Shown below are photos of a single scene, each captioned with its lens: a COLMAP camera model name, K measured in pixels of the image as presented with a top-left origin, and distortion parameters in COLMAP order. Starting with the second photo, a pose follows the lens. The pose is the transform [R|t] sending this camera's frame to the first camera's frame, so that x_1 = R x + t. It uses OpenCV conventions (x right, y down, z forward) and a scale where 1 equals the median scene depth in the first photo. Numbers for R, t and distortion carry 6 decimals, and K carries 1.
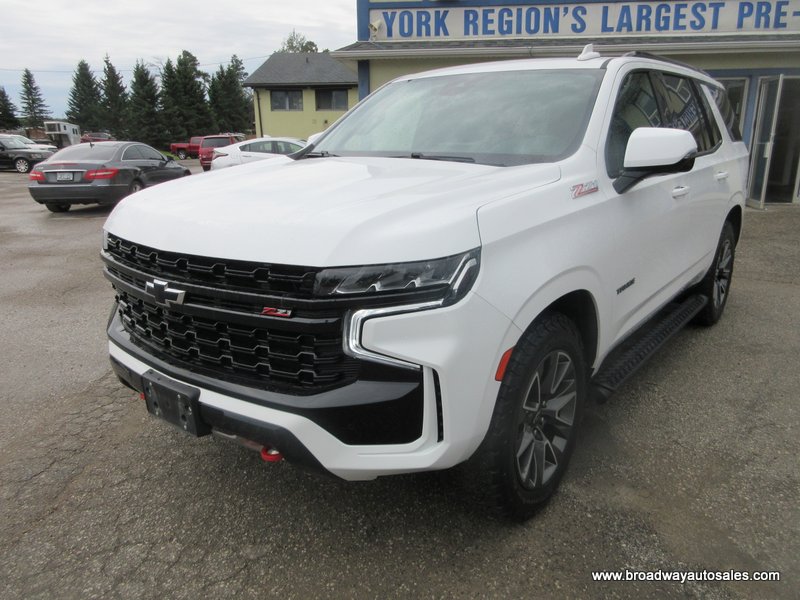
lens RADIAL K [[599.1, 0, 400.0], [0, 599.1, 300.0], [0, 0, 1]] dist [-0.014082, 0.001209]
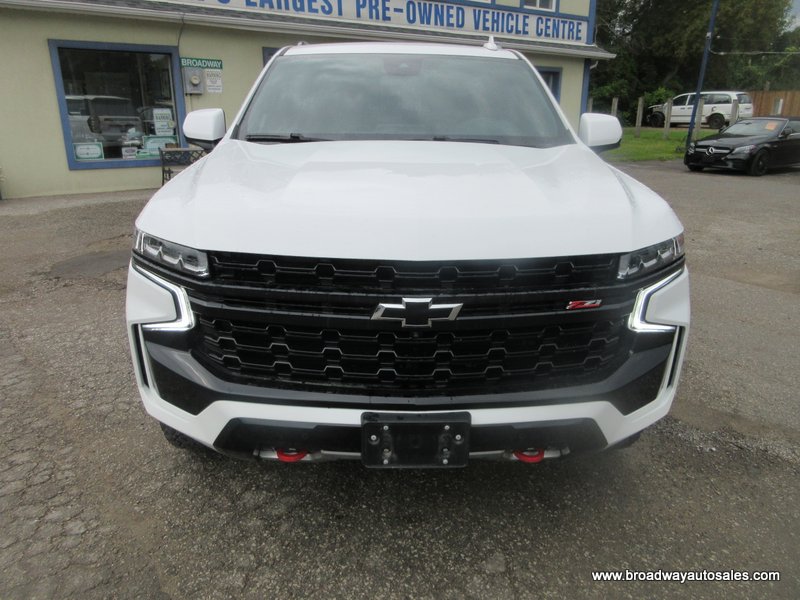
lens RADIAL K [[588.4, 0, 400.0], [0, 588.4, 300.0], [0, 0, 1]] dist [0.002401, 0.001871]
pose [[0.764778, -0.180694, 0.618437, -0.172771], [0.151409, 0.983391, 0.100090, -0.021442], [-0.626251, 0.017090, 0.779434, 0.072656]]
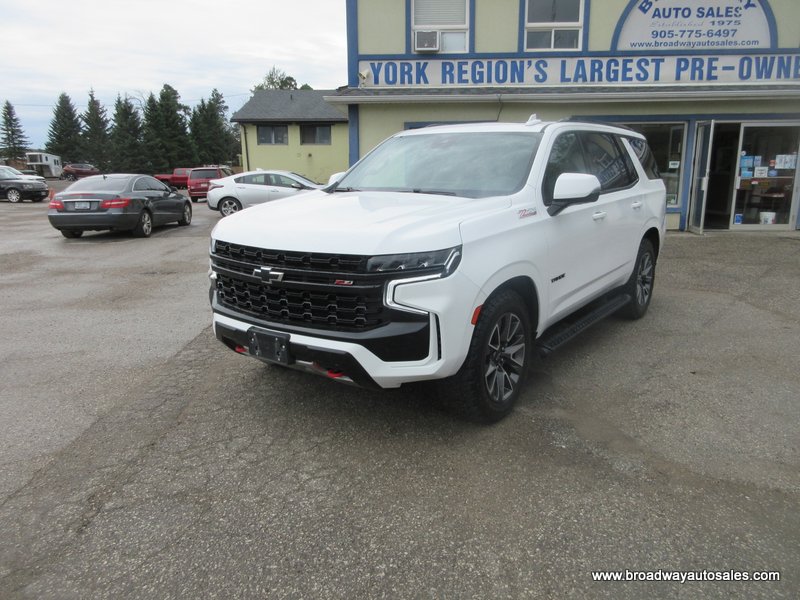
lens RADIAL K [[593.4, 0, 400.0], [0, 593.4, 300.0], [0, 0, 1]] dist [-0.003602, -0.010060]
pose [[0.999281, -0.004670, 0.037629, -0.018340], [0.006480, 0.998821, -0.048116, 0.025619], [-0.037359, 0.048325, 0.998133, -0.116539]]
